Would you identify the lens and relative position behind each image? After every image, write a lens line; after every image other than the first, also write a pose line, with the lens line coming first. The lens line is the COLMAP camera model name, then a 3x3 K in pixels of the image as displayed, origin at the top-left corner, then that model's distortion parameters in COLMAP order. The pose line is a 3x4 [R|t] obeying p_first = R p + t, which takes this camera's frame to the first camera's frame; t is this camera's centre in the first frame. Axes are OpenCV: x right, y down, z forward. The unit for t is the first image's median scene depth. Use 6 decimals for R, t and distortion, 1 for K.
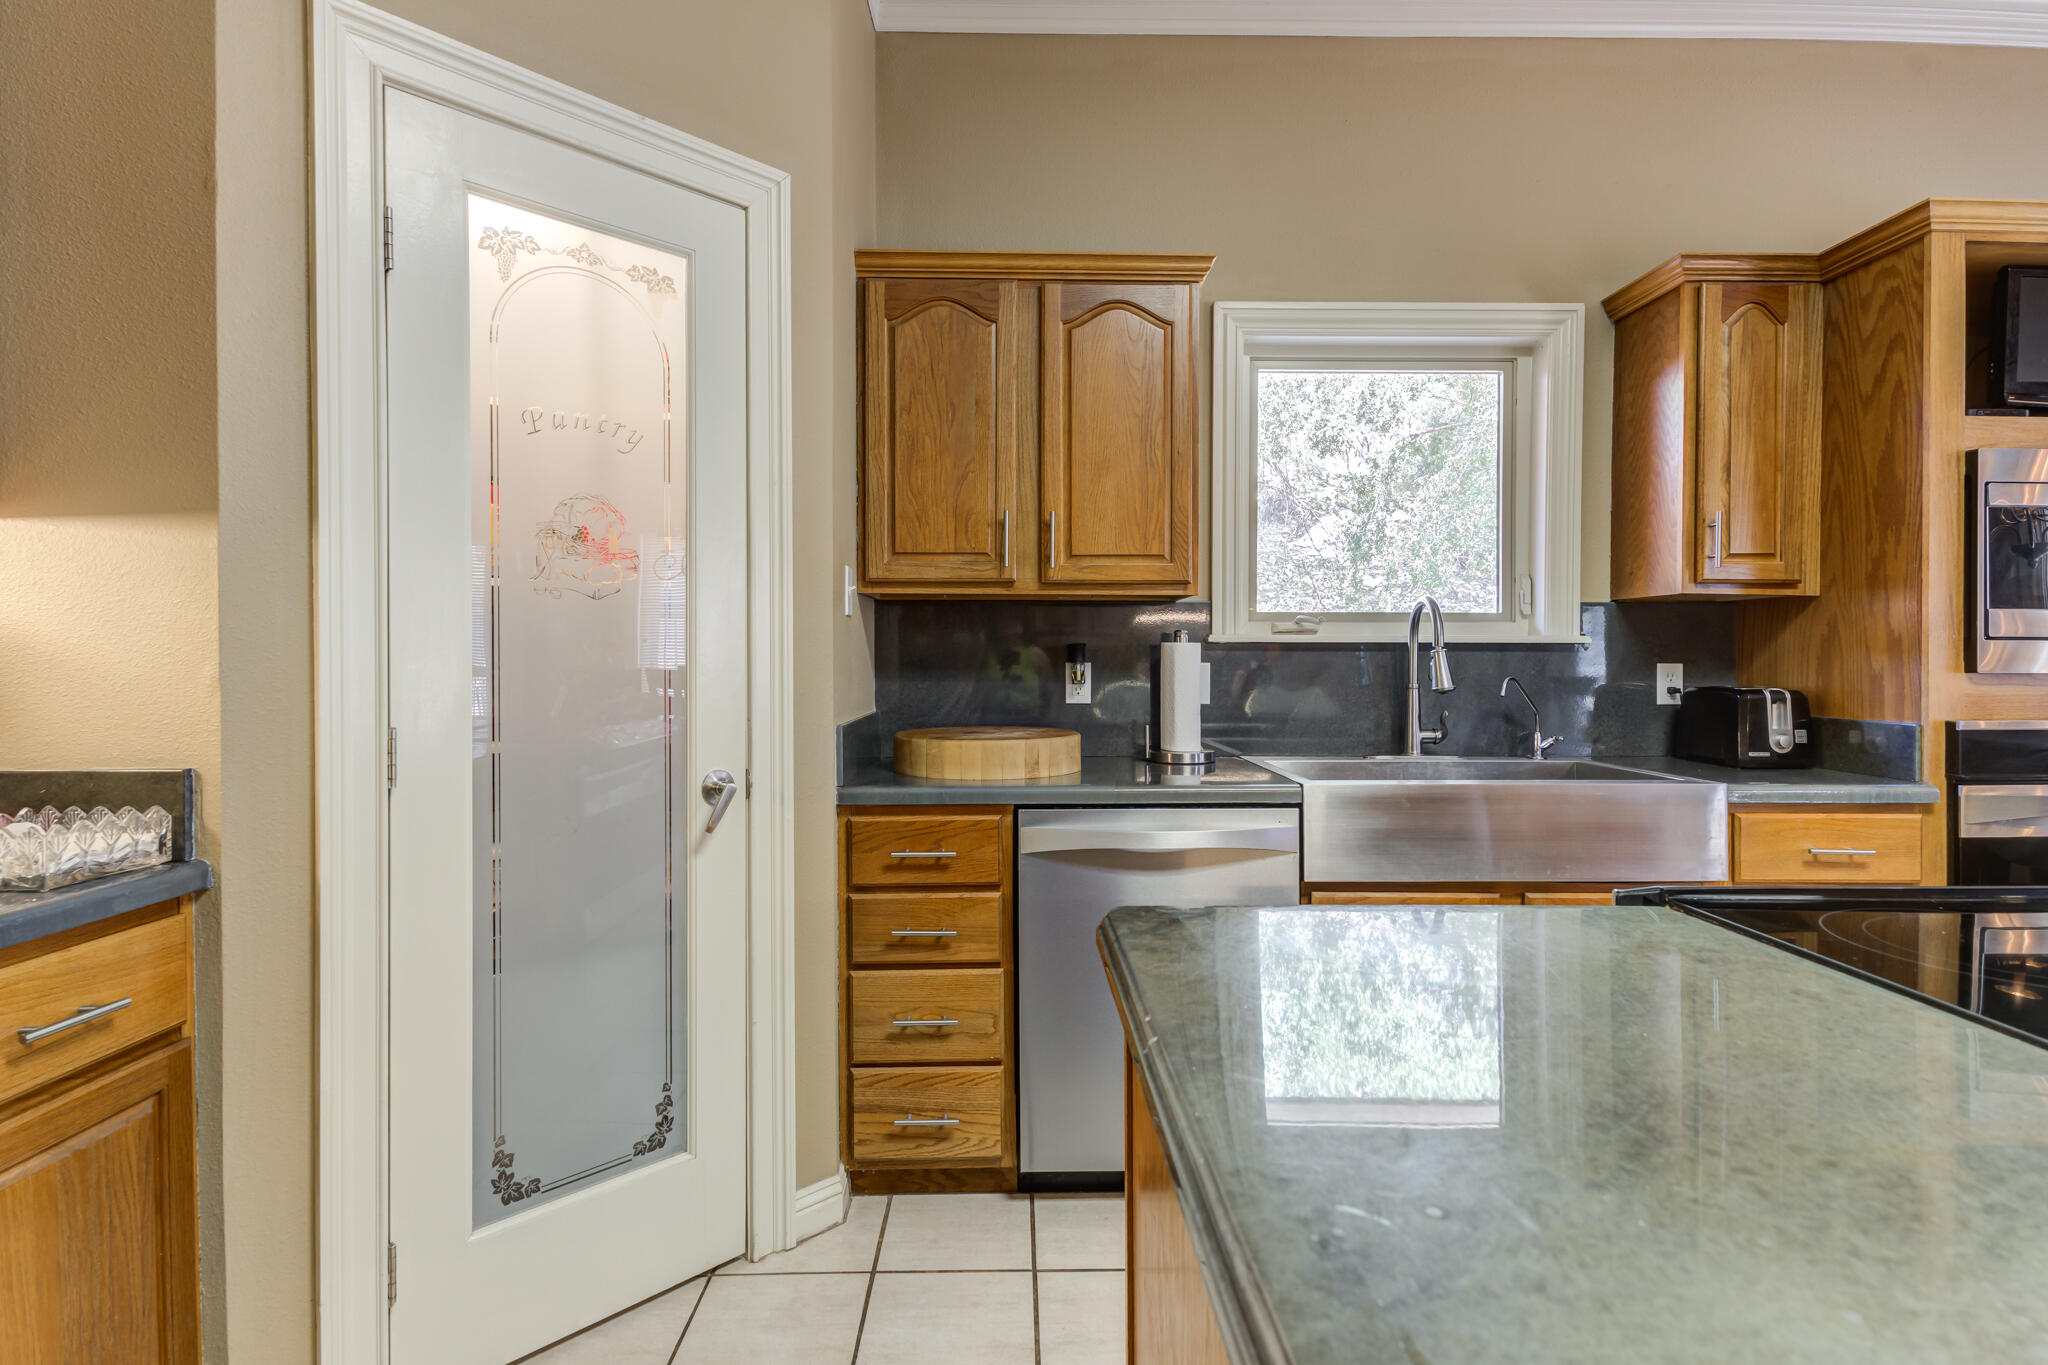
lens RADIAL K [[1029.0, 0, 1014.7], [0, 1029.0, 662.9], [0, 0, 1]] dist [0.002507, 0.000090]
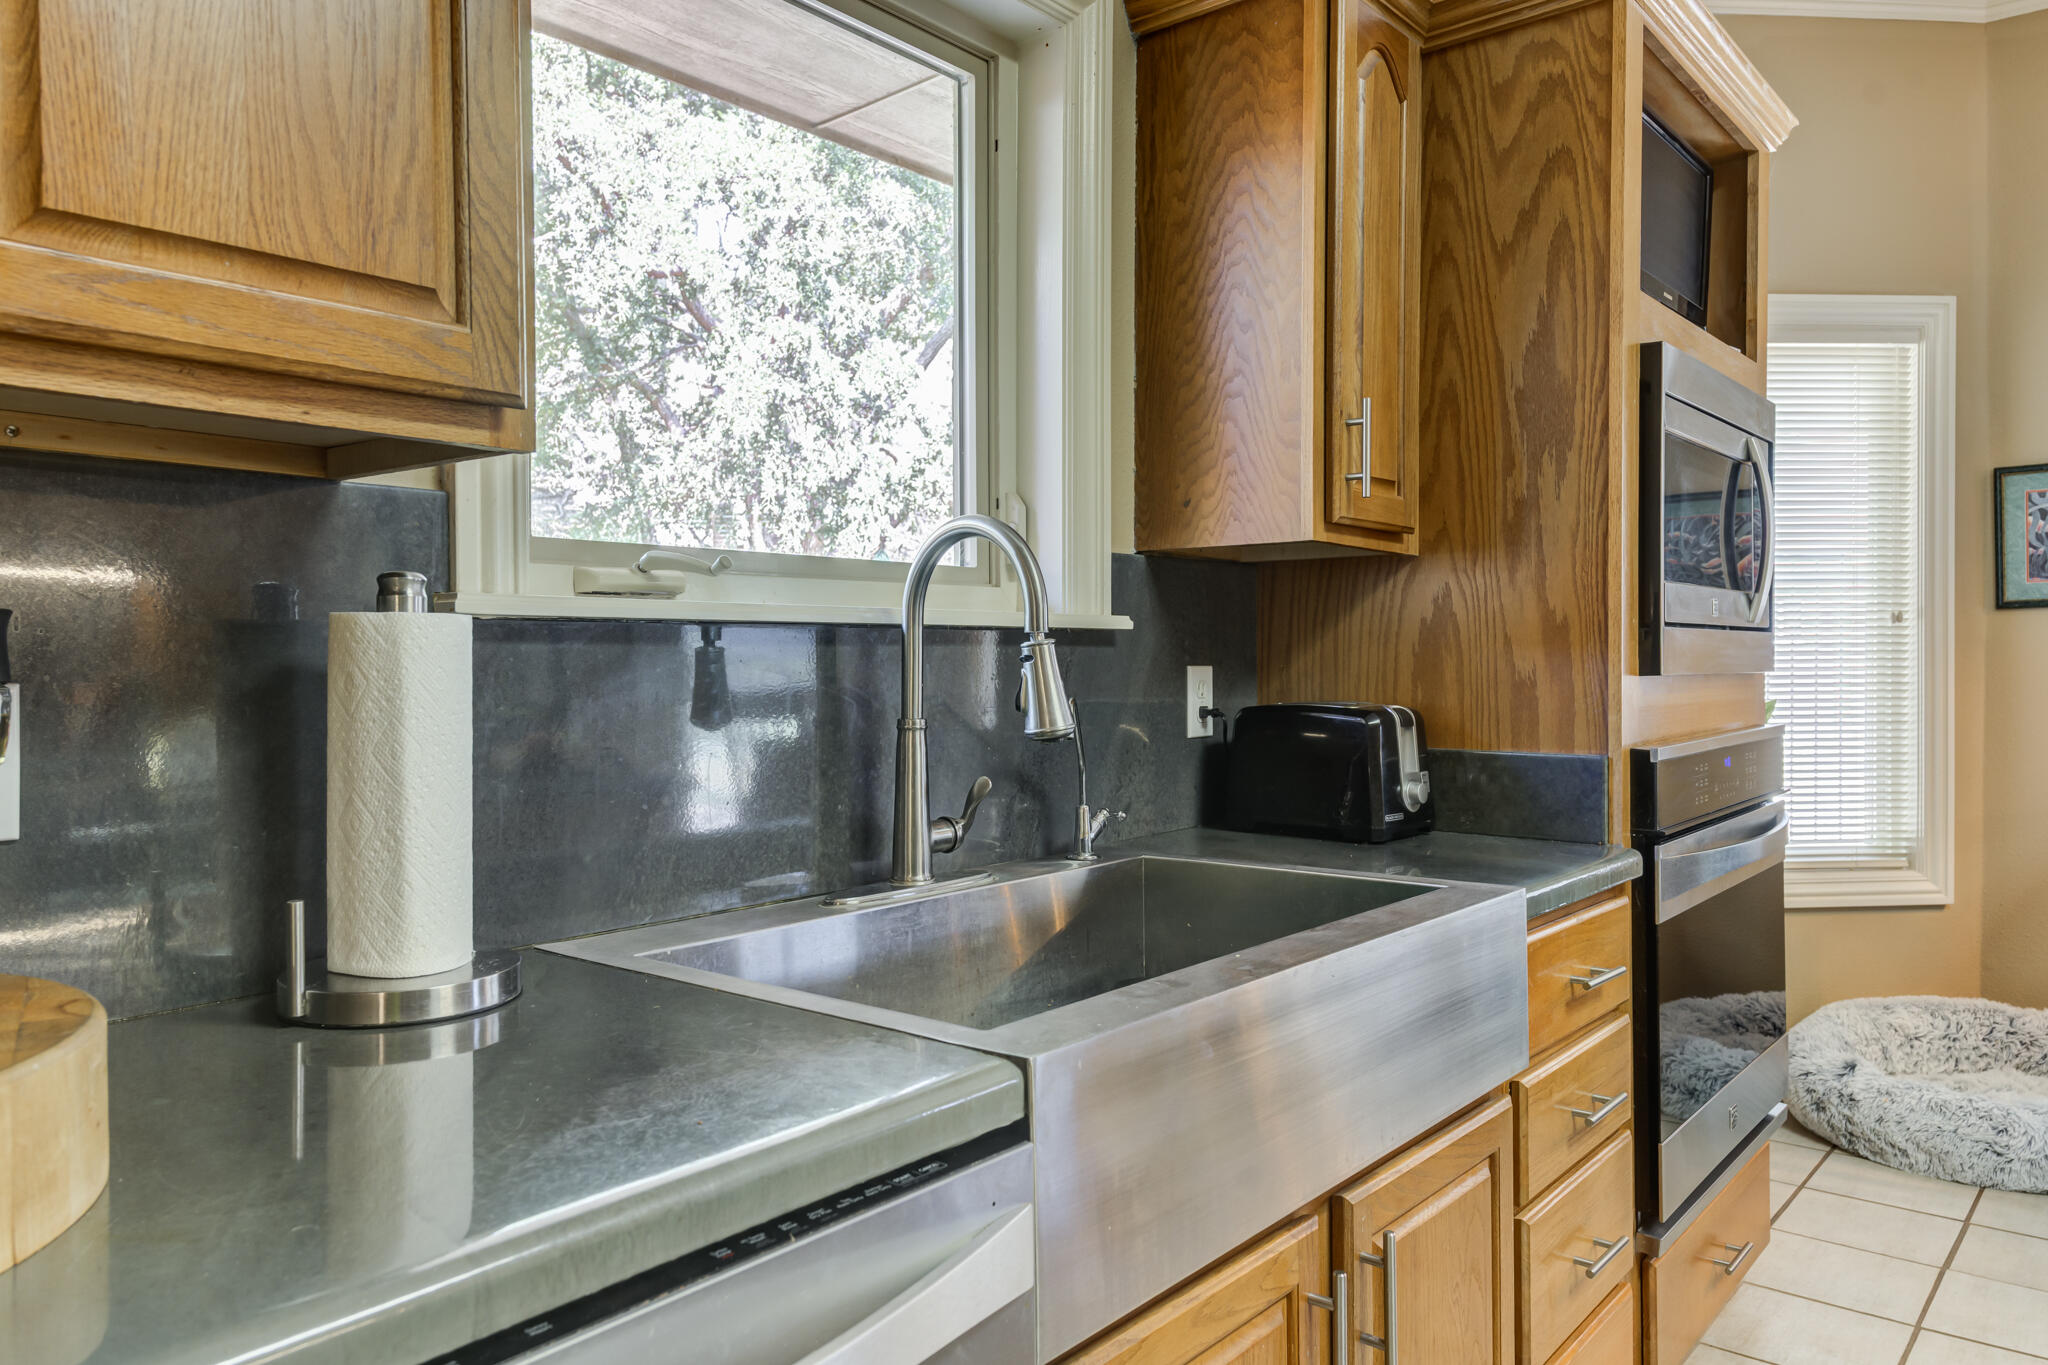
lens RADIAL K [[1431.3, 0, 1030.5], [0, 1431.3, 669.7], [0, 0, 1]] dist [0.041456, -0.014709]
pose [[0.651371, -0.014308, 0.758625, -0.041659], [0.009460, 0.999898, 0.010736, -0.007465], [-0.758700, 0.000183, 0.651440, 0.620964]]
